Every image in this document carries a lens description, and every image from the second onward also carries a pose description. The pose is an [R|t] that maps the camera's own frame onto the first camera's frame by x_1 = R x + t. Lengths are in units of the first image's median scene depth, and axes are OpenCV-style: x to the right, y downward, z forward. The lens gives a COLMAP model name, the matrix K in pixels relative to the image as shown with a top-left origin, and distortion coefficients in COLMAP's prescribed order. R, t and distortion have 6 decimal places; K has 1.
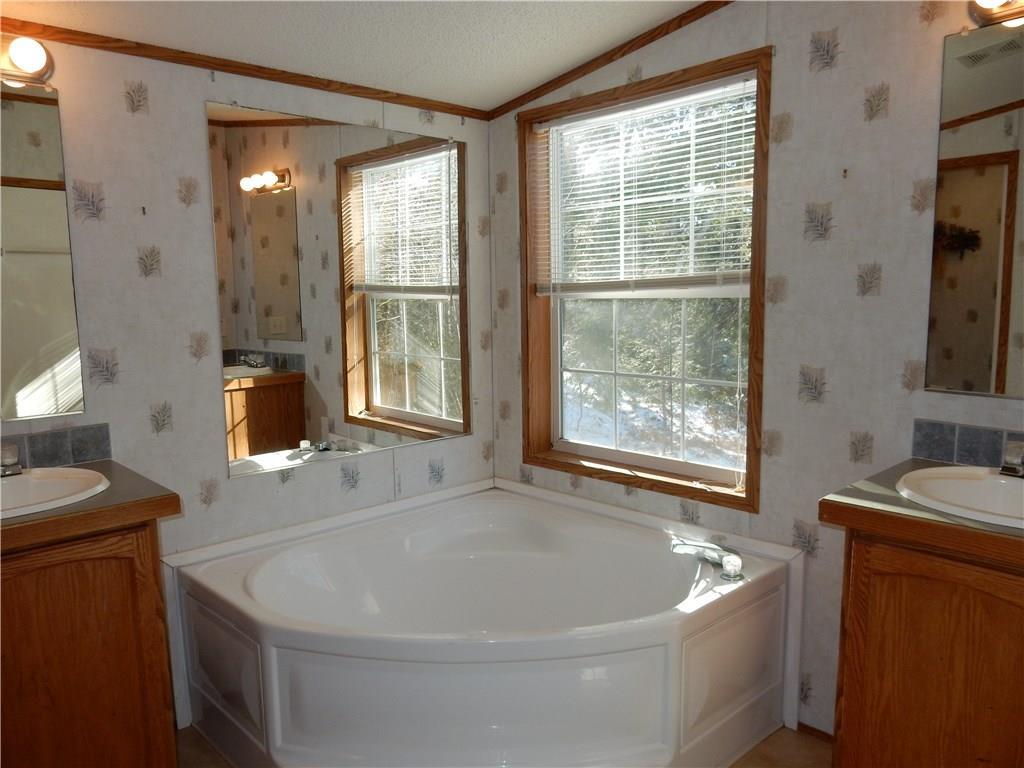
lens RADIAL K [[755.1, 0, 511.3], [0, 755.1, 382.5], [0, 0, 1]] dist [-0.014694, 0.005134]
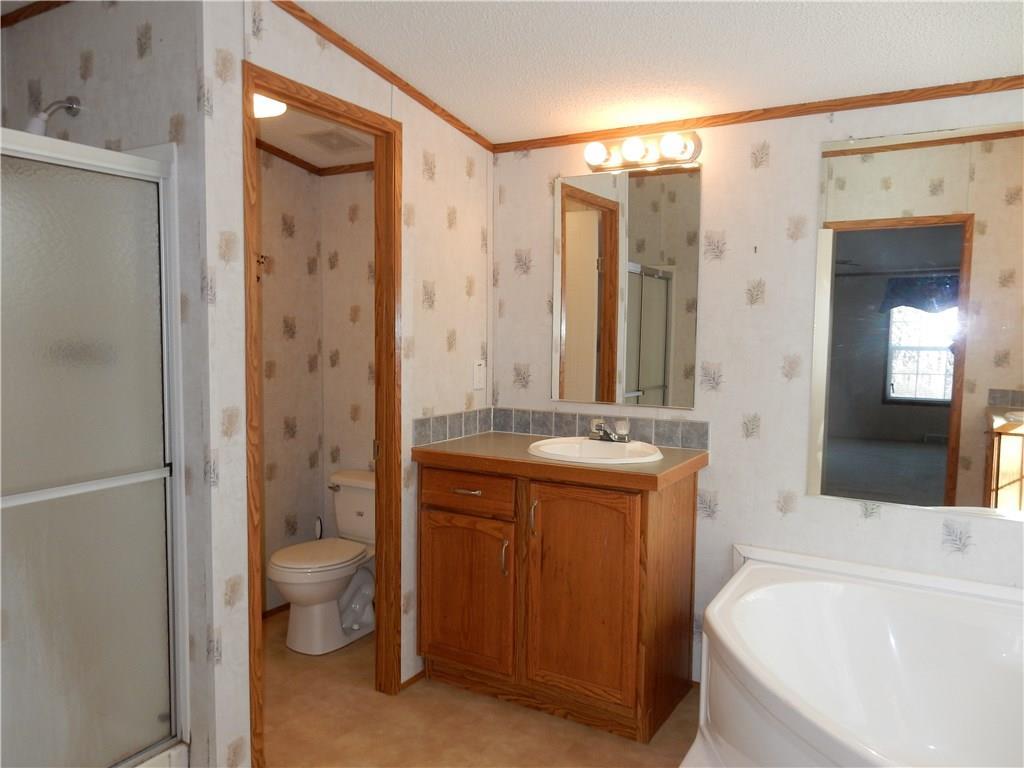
lens RADIAL K [[755.1, 0, 510.2], [0, 755.1, 385.6], [0, 0, 1]] dist [-0.014694, 0.005134]
pose [[0.277972, 0.092831, -0.956093, 0.562324], [-0.134515, 0.989274, 0.056944, -0.032721], [0.951124, 0.112780, 0.287478, 0.320861]]
